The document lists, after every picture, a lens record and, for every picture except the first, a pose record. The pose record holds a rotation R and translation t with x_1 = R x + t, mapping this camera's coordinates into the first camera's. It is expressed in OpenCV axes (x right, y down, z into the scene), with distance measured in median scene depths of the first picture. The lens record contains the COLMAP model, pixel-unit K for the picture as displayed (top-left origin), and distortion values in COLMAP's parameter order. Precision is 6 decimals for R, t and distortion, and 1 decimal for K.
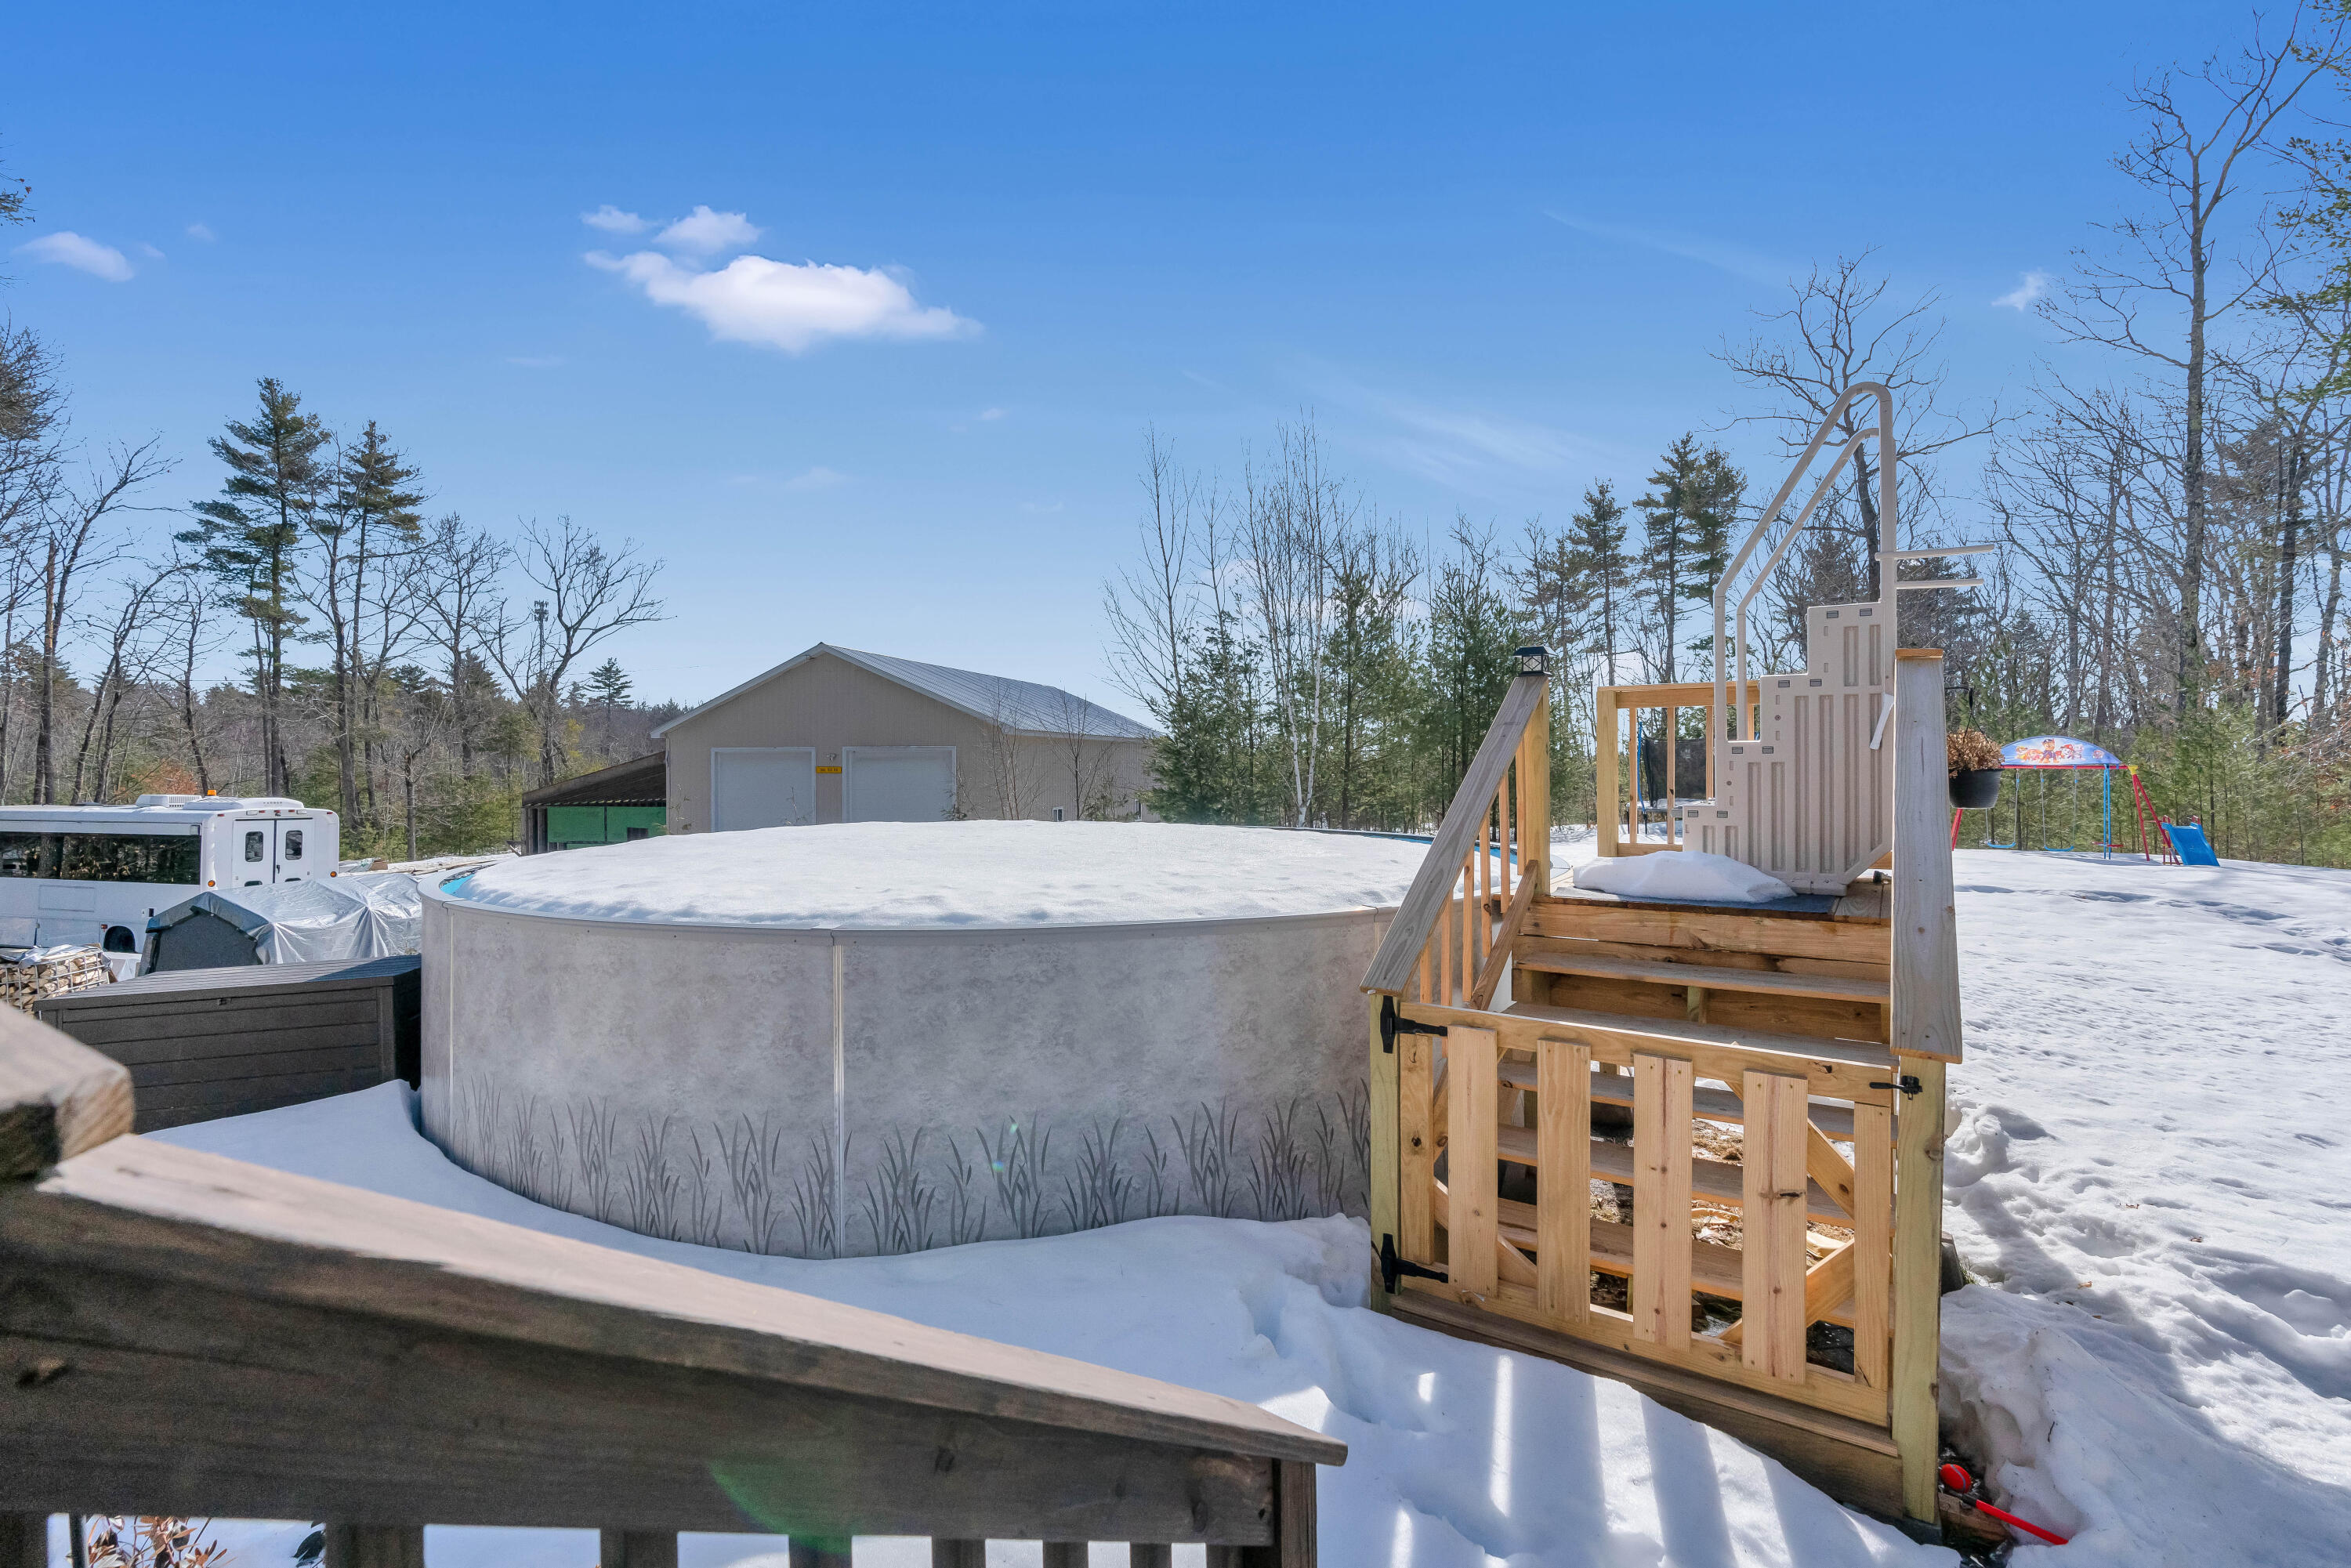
lens RADIAL K [[1068.0, 0, 1185.2], [0, 1068.0, 779.1], [0, 0, 1]] dist [-0.002025, 0.001531]
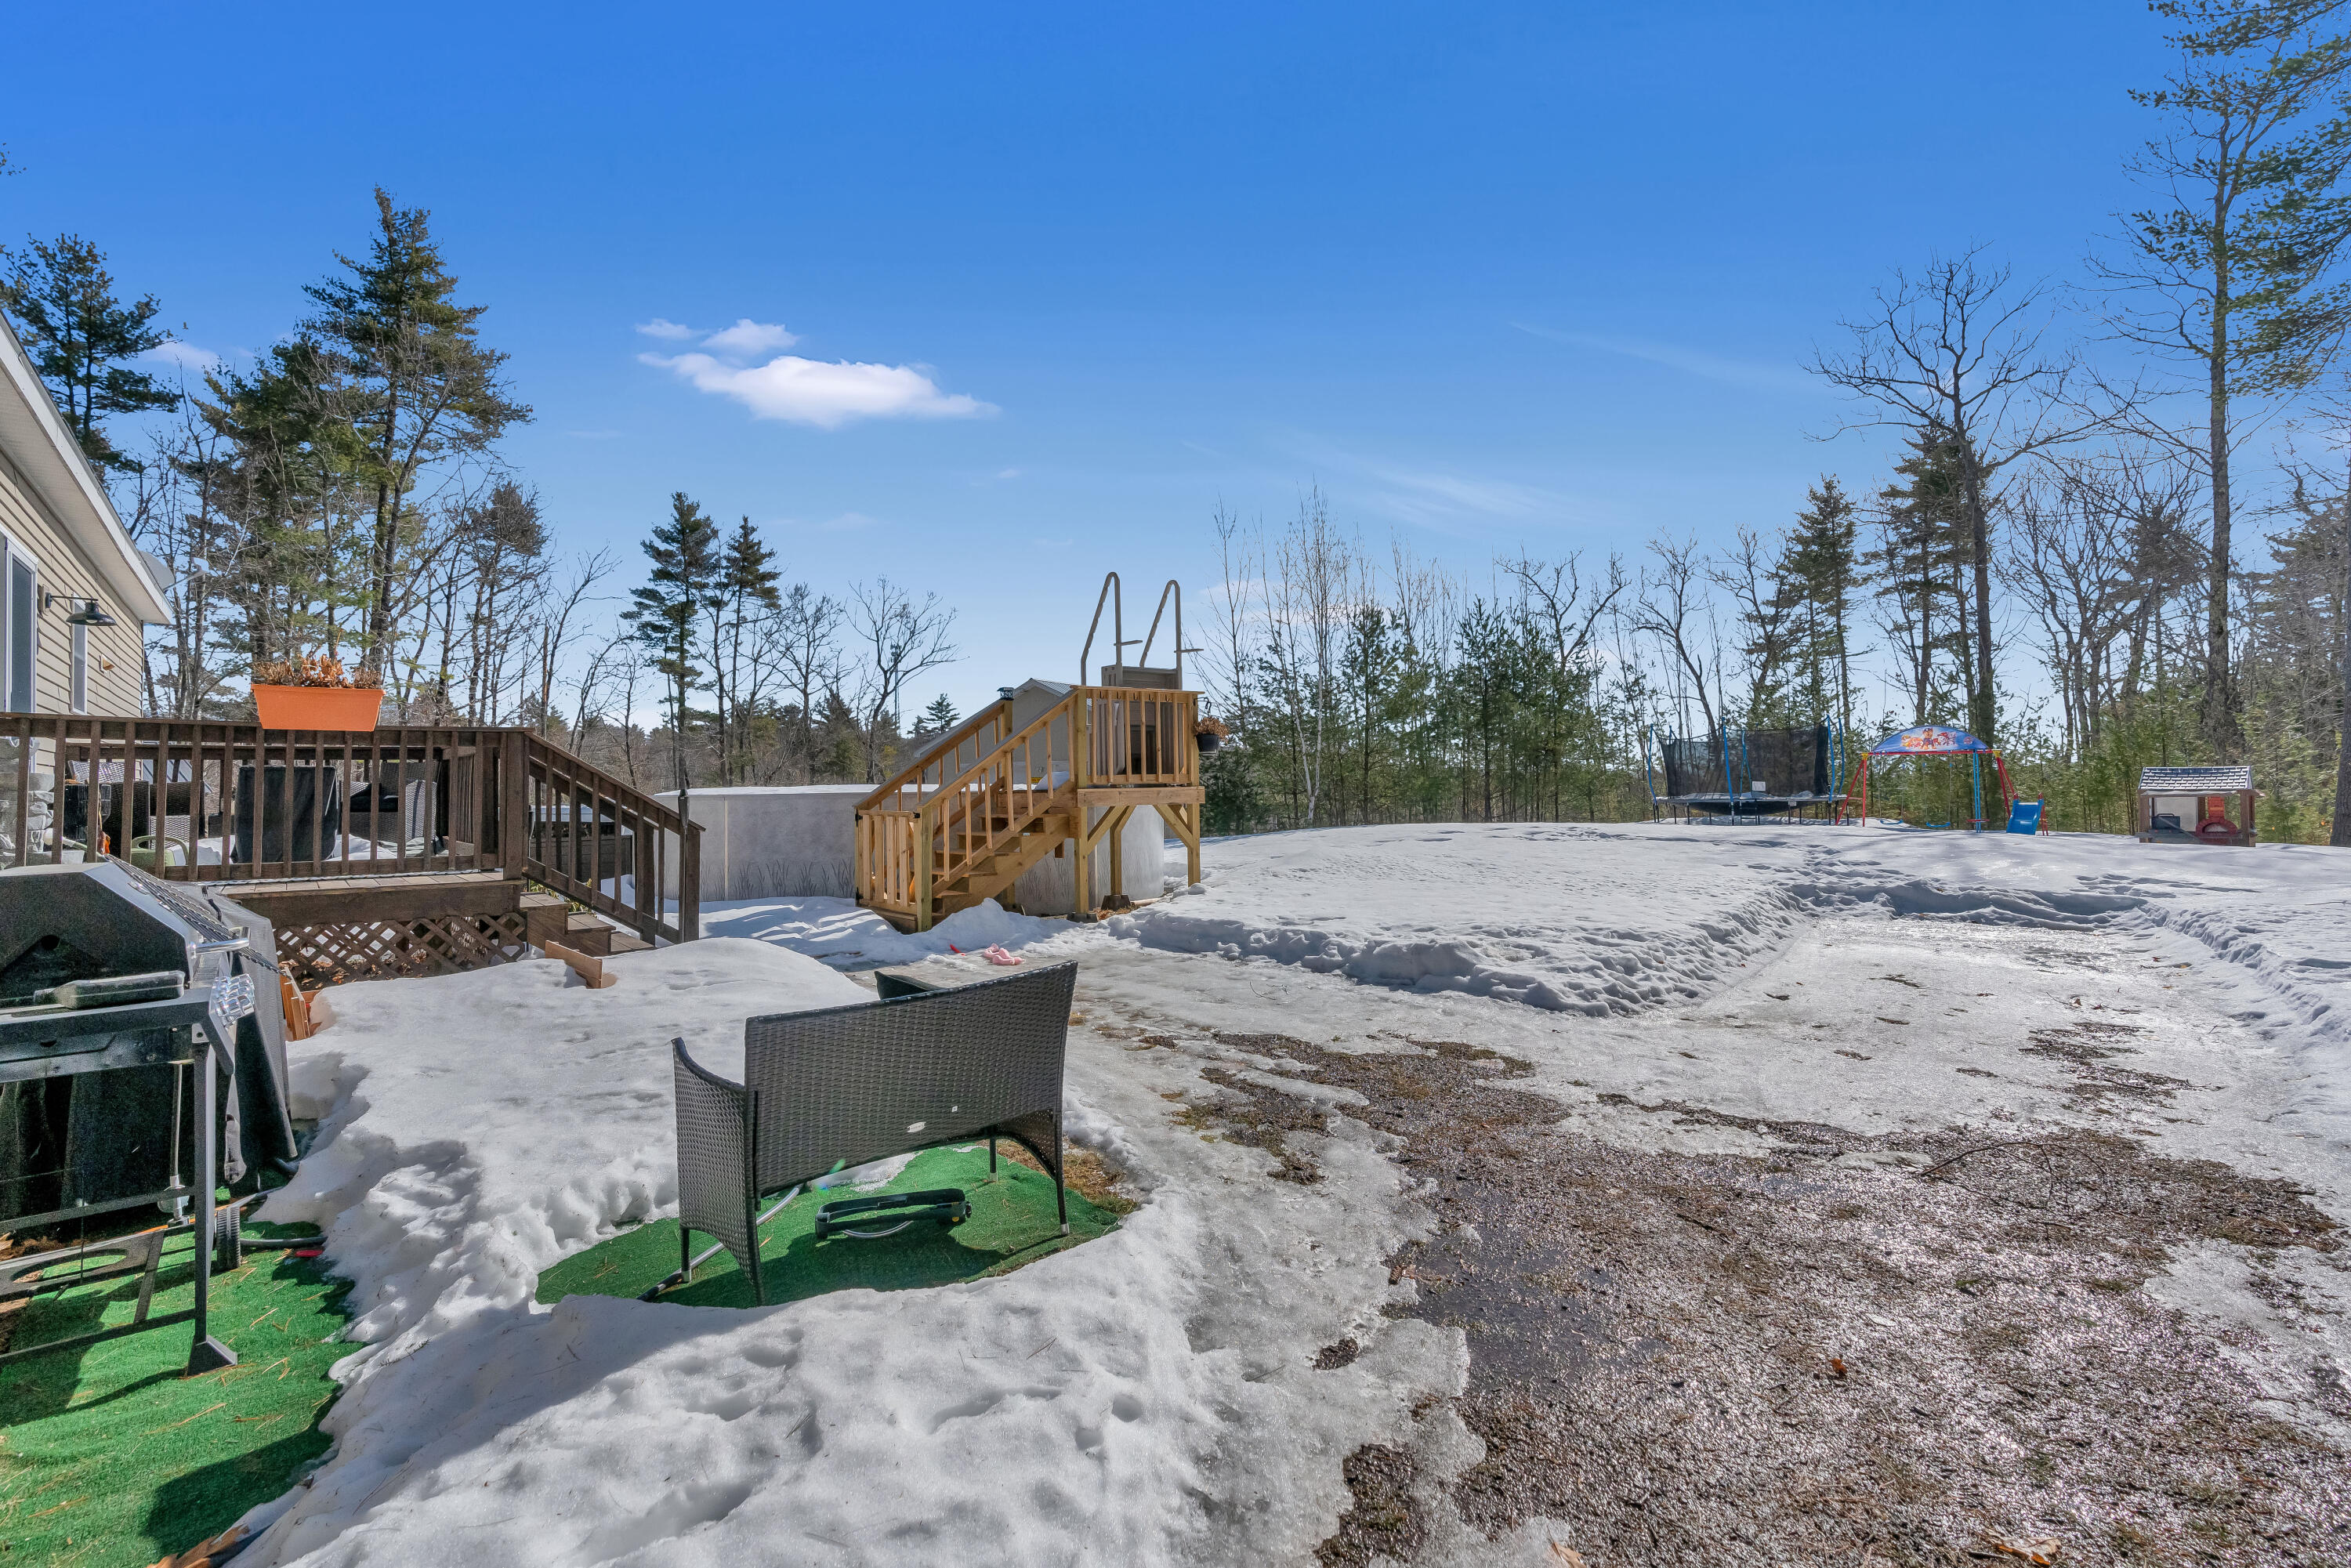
lens RADIAL K [[1068.0, 0, 1165.3], [0, 1068.0, 776.2], [0, 0, 1]] dist [-0.002025, 0.001531]
pose [[0.957302, -0.010510, -0.288897, 0.095260], [0.003885, 0.999716, -0.023496, 0.009536], [0.289062, 0.021370, 0.957072, -0.082917]]
